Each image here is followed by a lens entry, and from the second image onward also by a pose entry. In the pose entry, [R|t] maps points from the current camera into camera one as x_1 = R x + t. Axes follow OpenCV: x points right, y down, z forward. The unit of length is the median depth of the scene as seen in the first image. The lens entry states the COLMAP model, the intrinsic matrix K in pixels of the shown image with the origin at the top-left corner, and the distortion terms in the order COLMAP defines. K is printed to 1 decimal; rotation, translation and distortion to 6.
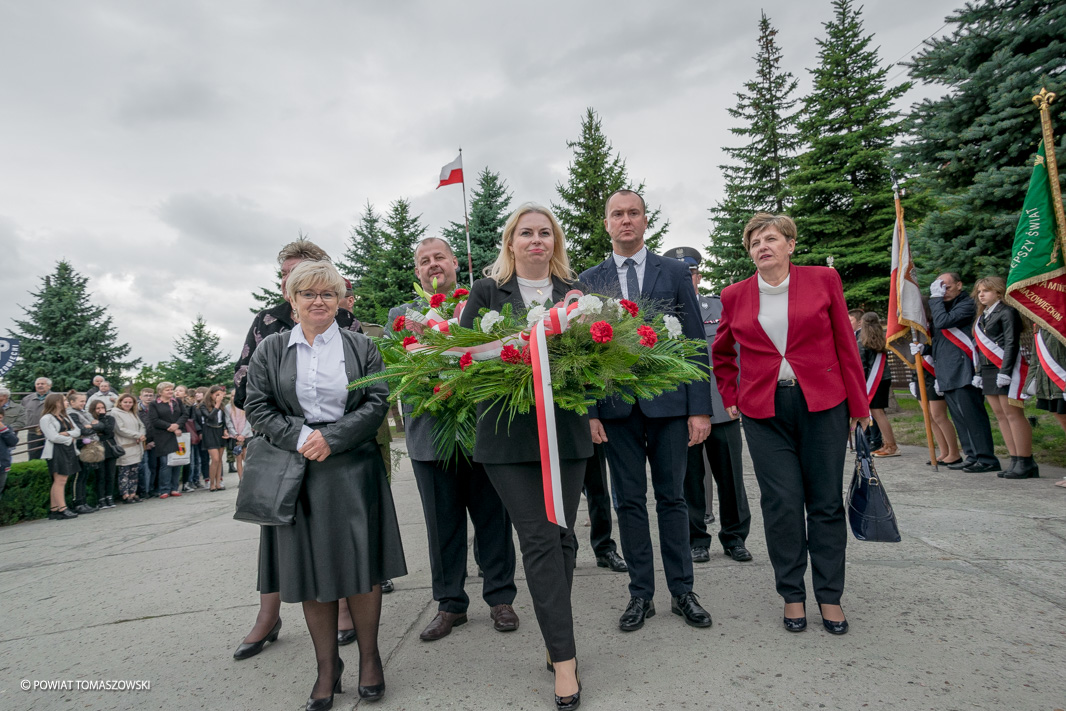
lens RADIAL K [[808.3, 0, 525.1], [0, 808.3, 358.7], [0, 0, 1]] dist [0.138173, 0.231406]
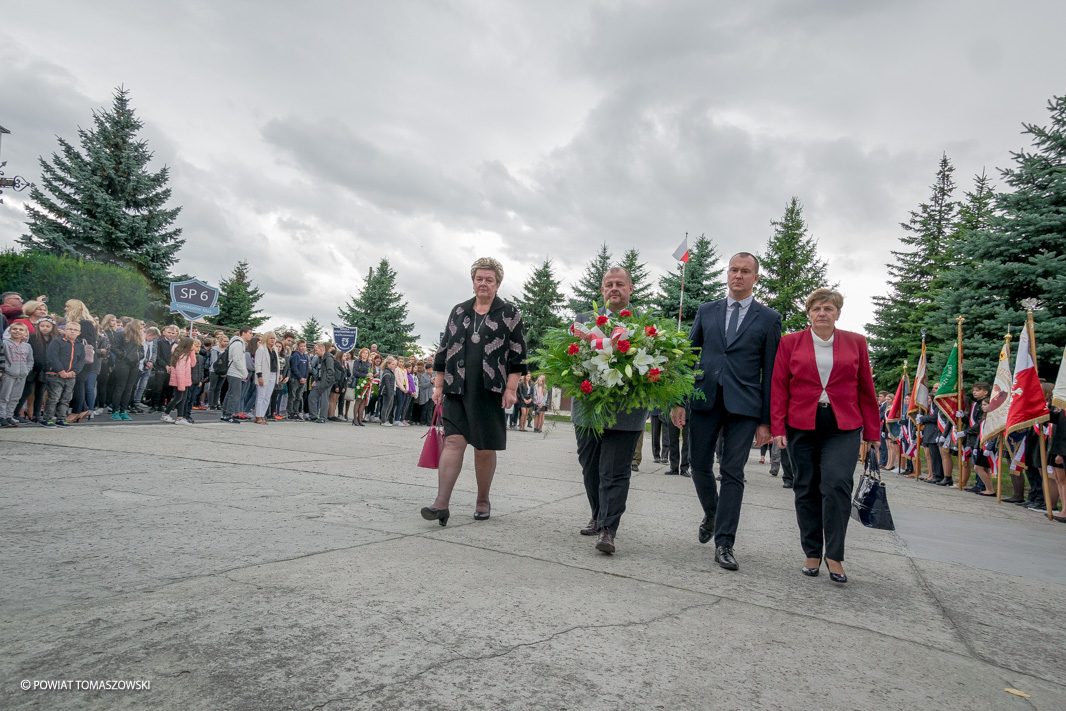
lens RADIAL K [[808.3, 0, 532.9], [0, 808.3, 355.9], [0, 0, 1]] dist [0.138173, 0.231406]
pose [[0.965067, 0.156762, -0.209932, -0.004608], [-0.158696, 0.987297, 0.007709, -0.008426], [0.208474, 0.025876, 0.977686, -0.328142]]
